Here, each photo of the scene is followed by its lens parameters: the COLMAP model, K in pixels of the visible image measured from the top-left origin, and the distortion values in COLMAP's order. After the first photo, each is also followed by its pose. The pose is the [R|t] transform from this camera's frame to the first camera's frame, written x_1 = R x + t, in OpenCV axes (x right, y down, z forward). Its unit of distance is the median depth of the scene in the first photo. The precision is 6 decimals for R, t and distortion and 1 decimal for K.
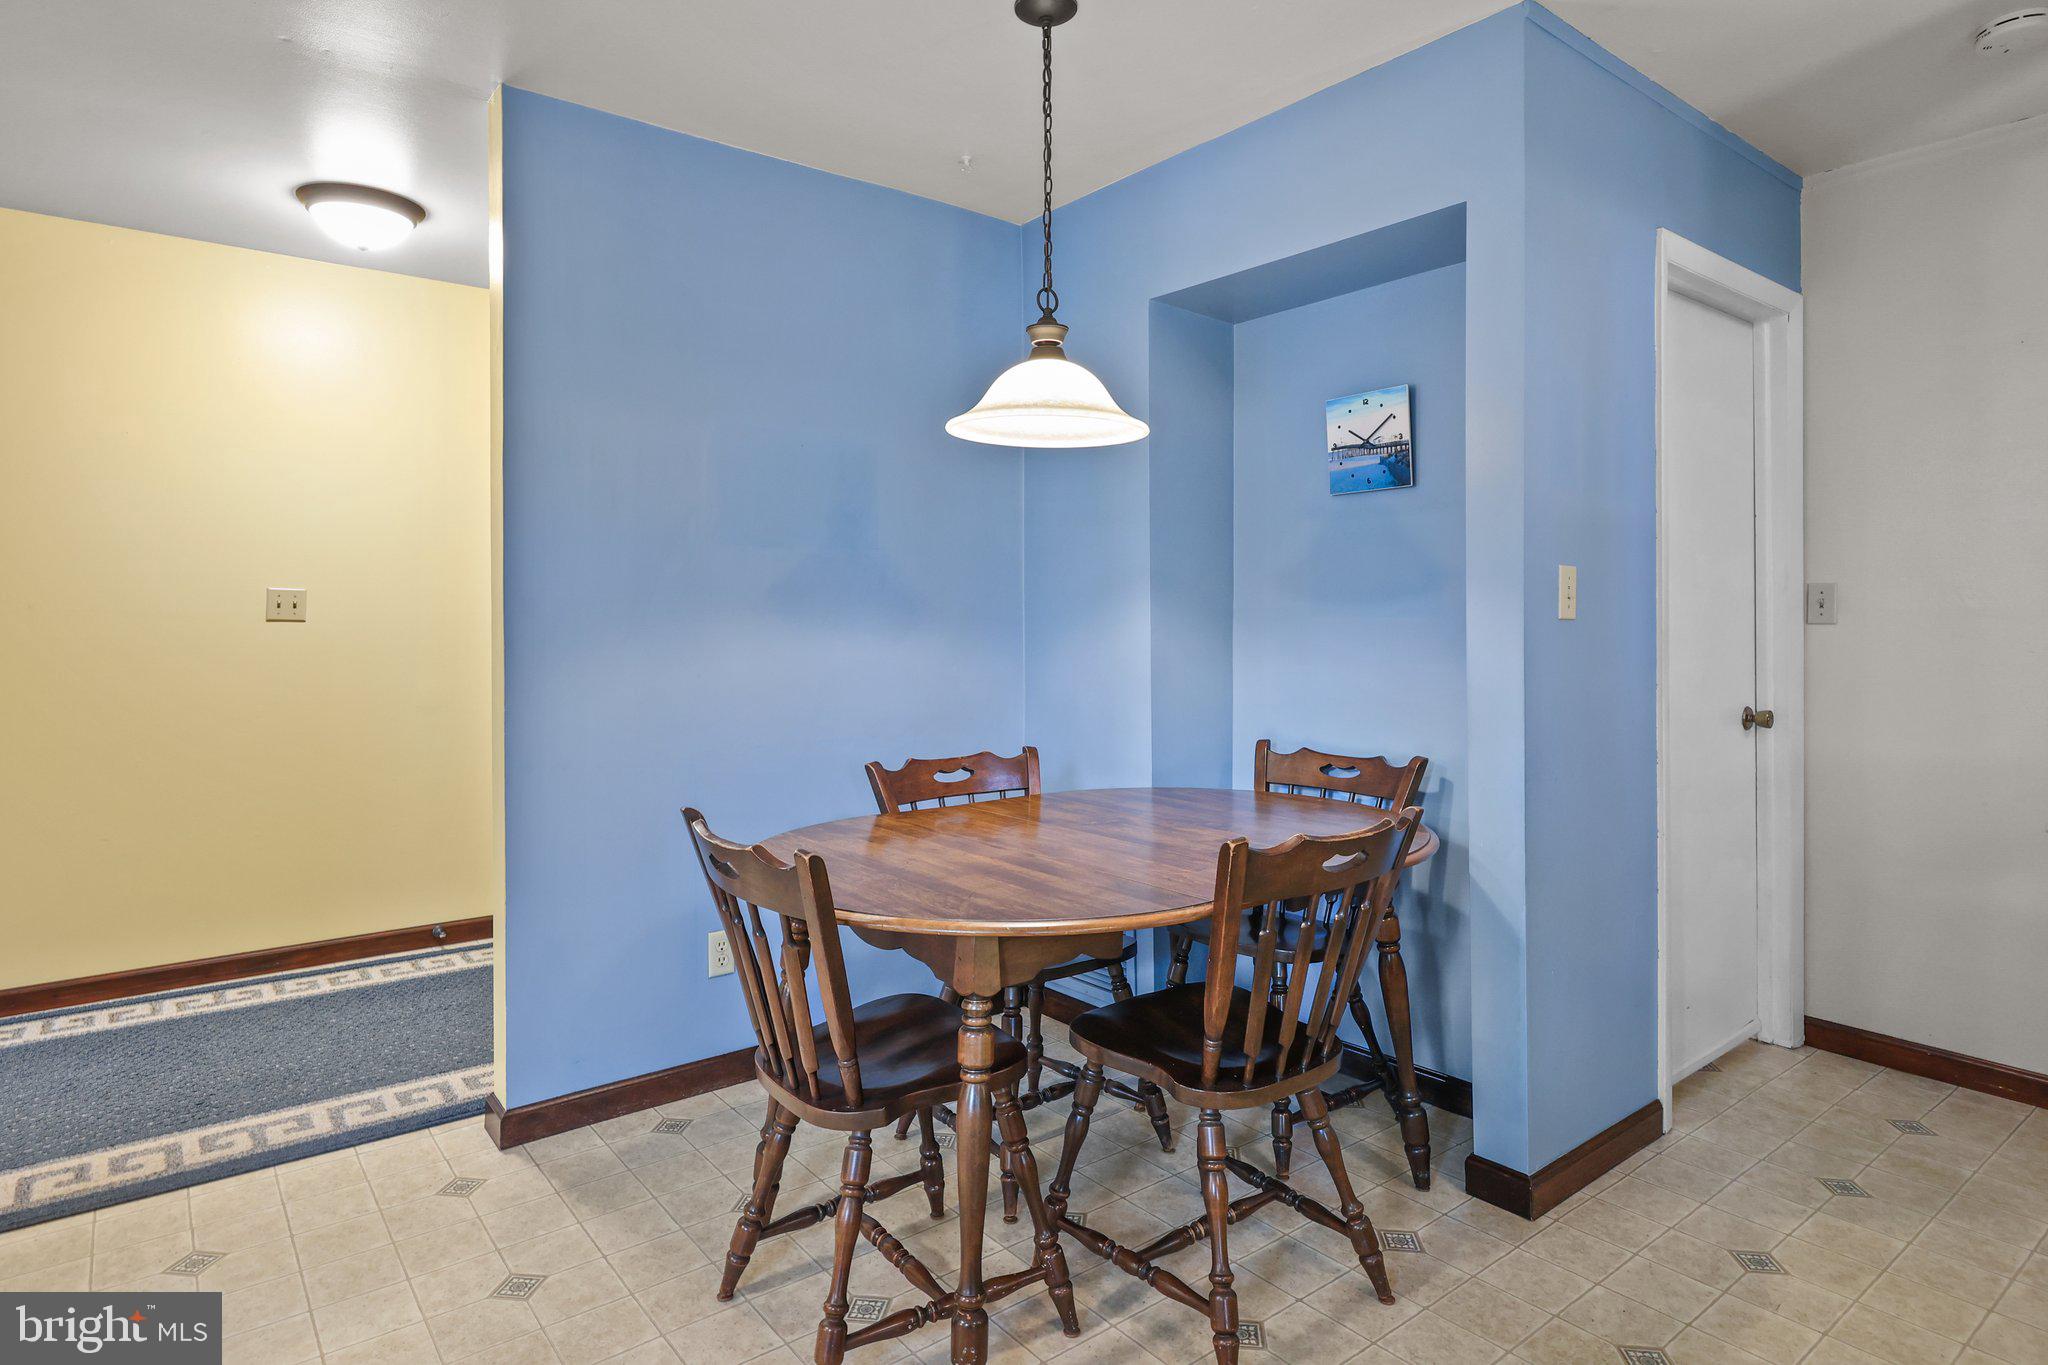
lens RADIAL K [[1130.7, 0, 1029.8], [0, 1130.7, 615.2], [0, 0, 1]] dist [0.001955, 0.000148]
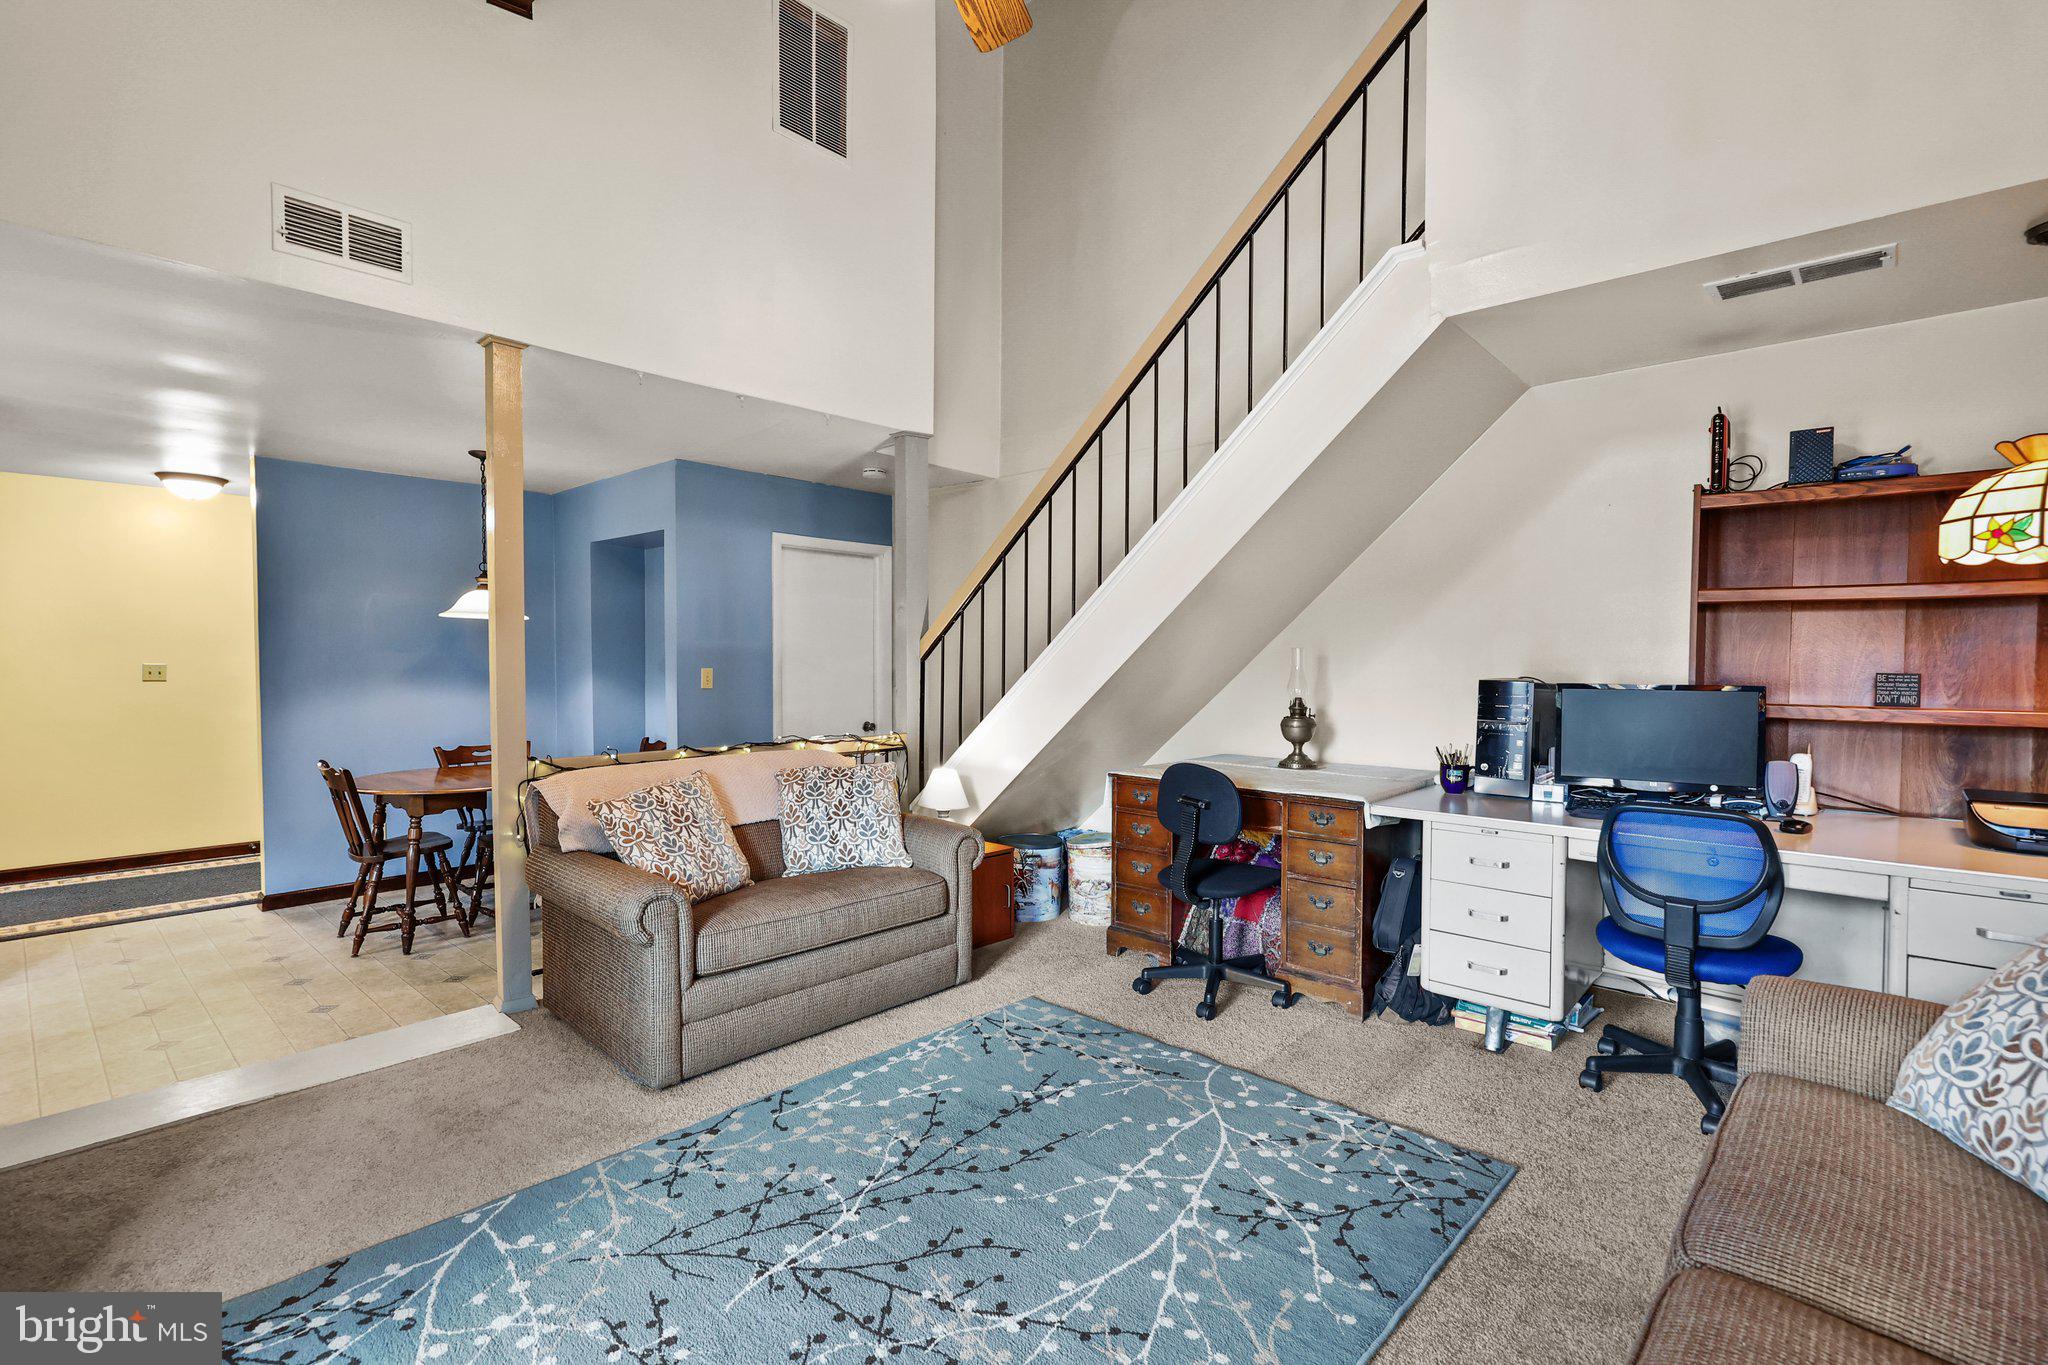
lens RADIAL K [[930.2, 0, 1026.1], [0, 930.2, 681.5], [0, 0, 1]] dist [0.001108, 0.000584]
pose [[0.985893, 0.001421, 0.167368, 0.744556], [-0.006919, 0.999455, 0.032271, -0.078219], [-0.167231, -0.032974, 0.985366, -1.117580]]
